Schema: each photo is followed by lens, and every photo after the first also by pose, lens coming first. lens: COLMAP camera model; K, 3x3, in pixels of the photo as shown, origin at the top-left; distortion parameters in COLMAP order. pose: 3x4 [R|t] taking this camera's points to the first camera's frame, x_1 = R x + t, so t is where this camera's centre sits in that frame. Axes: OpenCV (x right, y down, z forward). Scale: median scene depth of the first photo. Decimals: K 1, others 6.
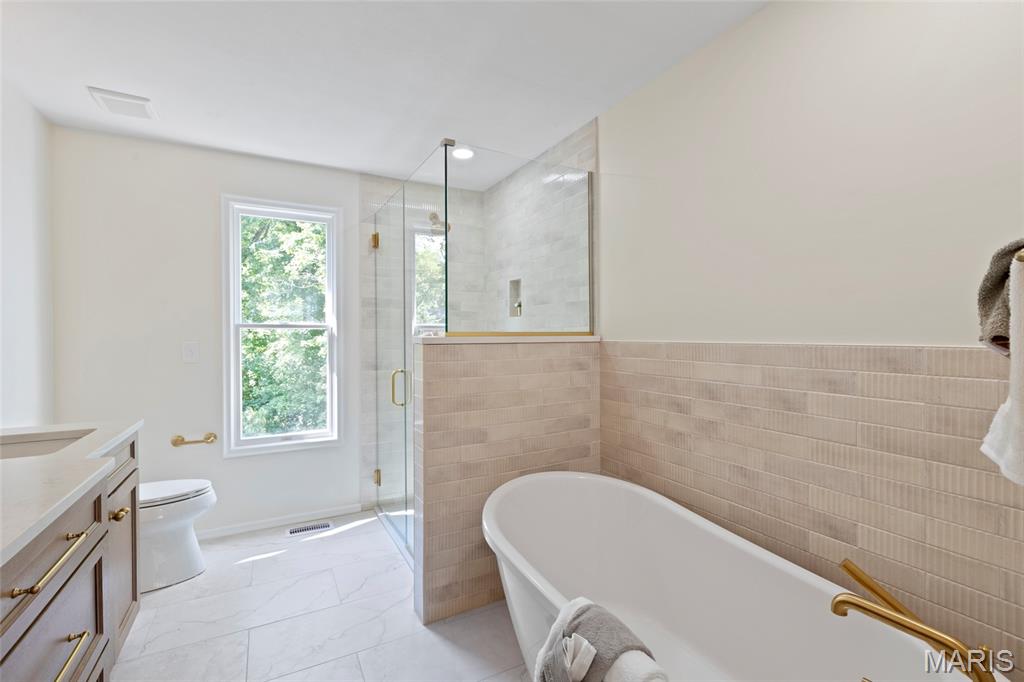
lens RADIAL K [[457.1, 0, 512.8], [0, 457.1, 336.6], [0, 0, 1]] dist [-0.000386, -0.000969]
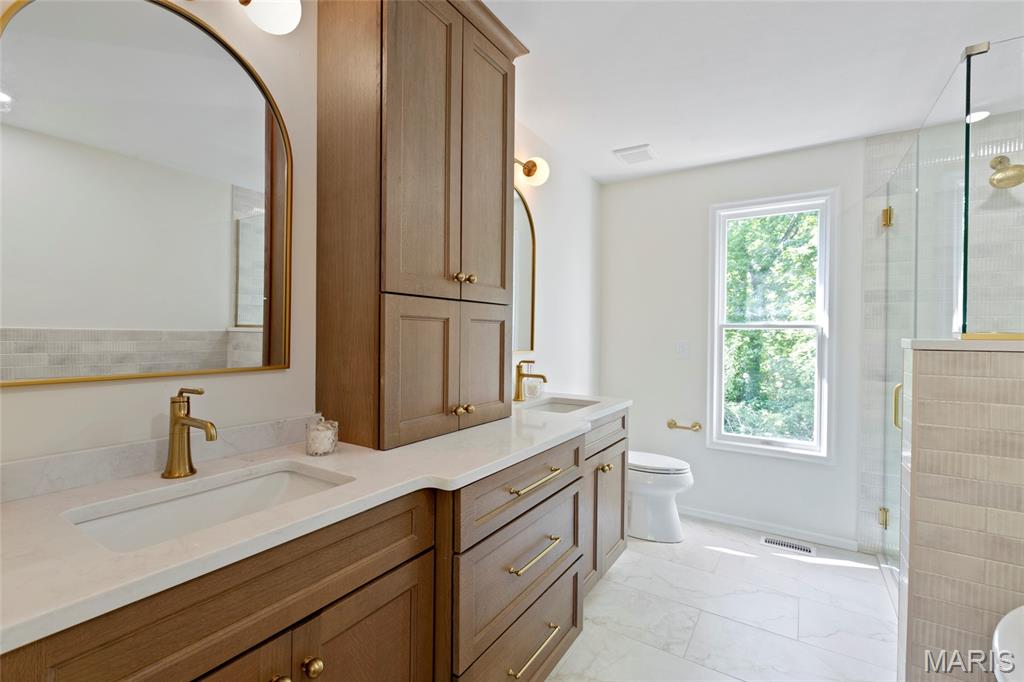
lens RADIAL K [[457.1, 0, 509.5], [0, 457.1, 335.8], [0, 0, 1]] dist [-0.000386, -0.000969]
pose [[0.475760, 0.012321, -0.879489, 0.092730], [-0.015803, 0.999860, 0.005459, 0.000795], [0.879433, 0.011302, 0.475888, 0.061041]]
